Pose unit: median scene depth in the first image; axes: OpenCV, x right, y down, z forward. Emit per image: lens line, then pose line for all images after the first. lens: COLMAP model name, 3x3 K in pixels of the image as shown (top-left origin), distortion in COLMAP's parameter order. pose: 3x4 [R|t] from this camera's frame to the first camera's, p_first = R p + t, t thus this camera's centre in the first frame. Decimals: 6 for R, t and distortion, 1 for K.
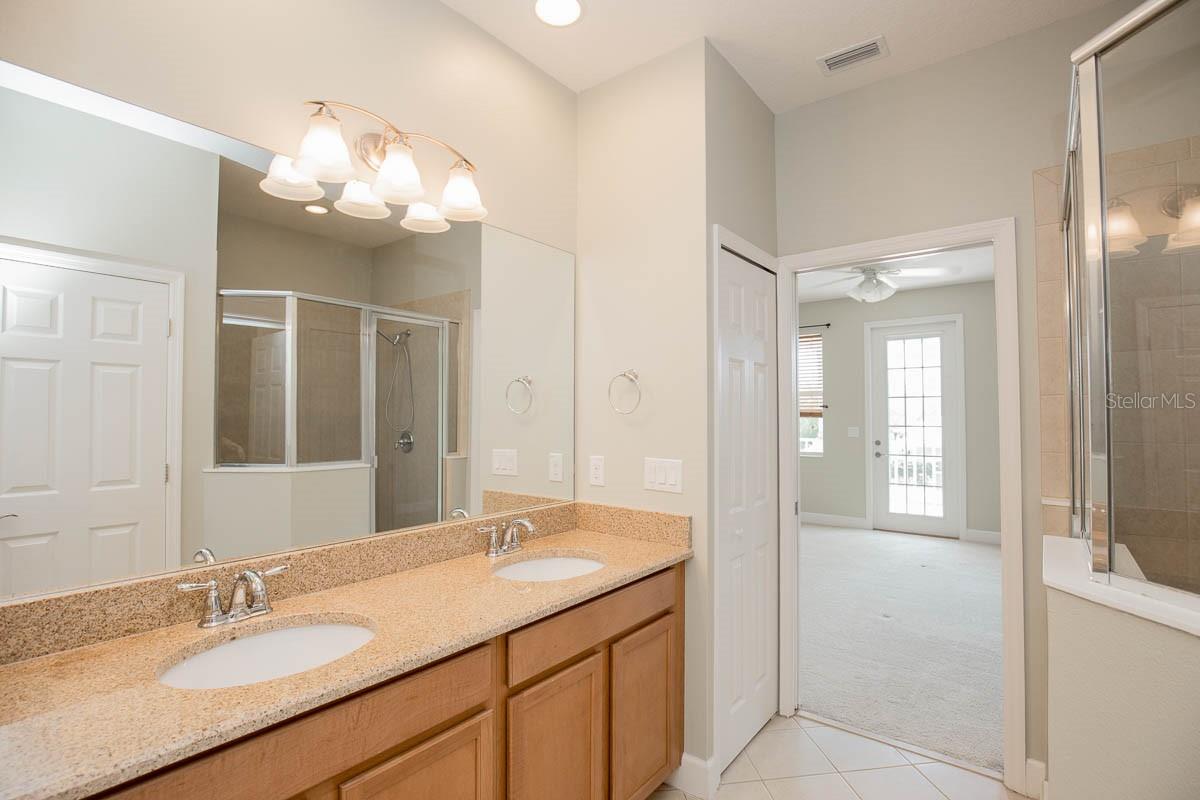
lens RADIAL K [[565.8, 0, 602.1], [0, 565.8, 403.6], [0, 0, 1]] dist [0.001258, -0.000058]
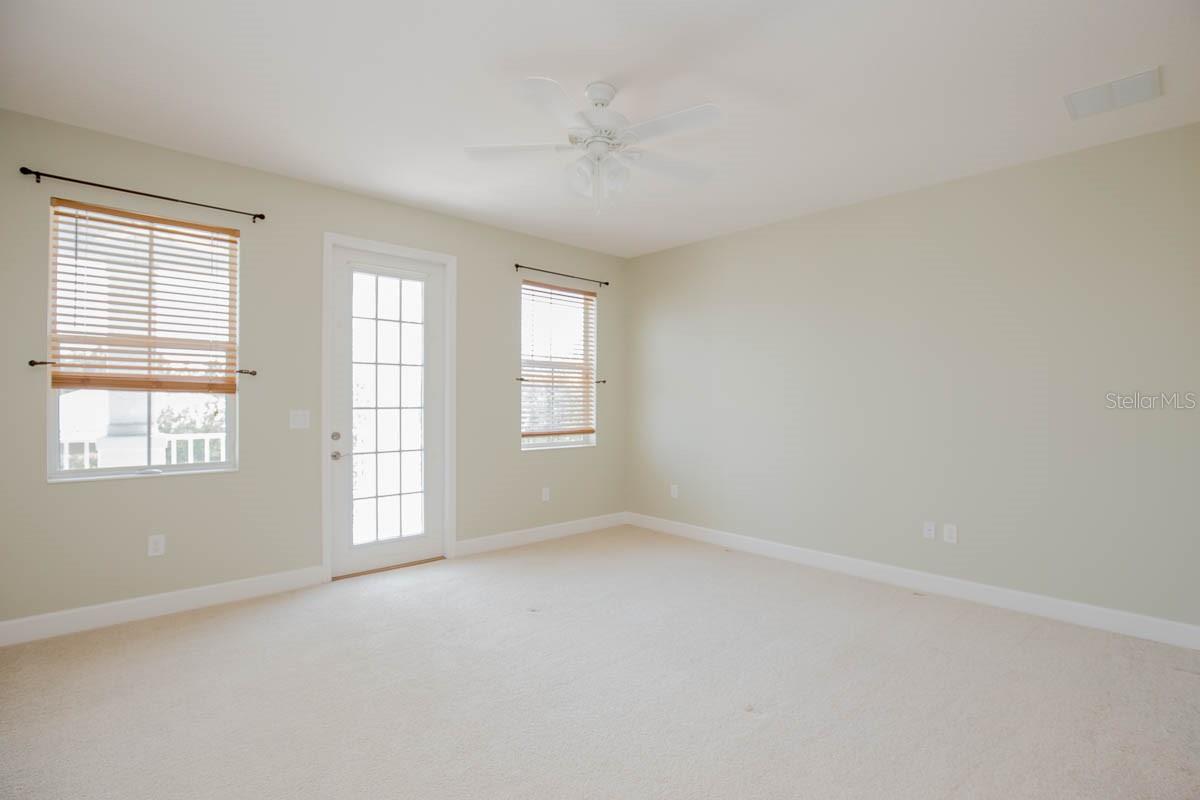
lens RADIAL K [[565.8, 0, 592.2], [0, 565.8, 398.3], [0, 0, 1]] dist [0.001258, -0.000058]
pose [[0.157826, -0.002416, 0.987464, -0.070195], [-0.029835, 0.999529, 0.007214, 0.016258], [-0.987016, -0.030599, 0.157679, 0.642959]]
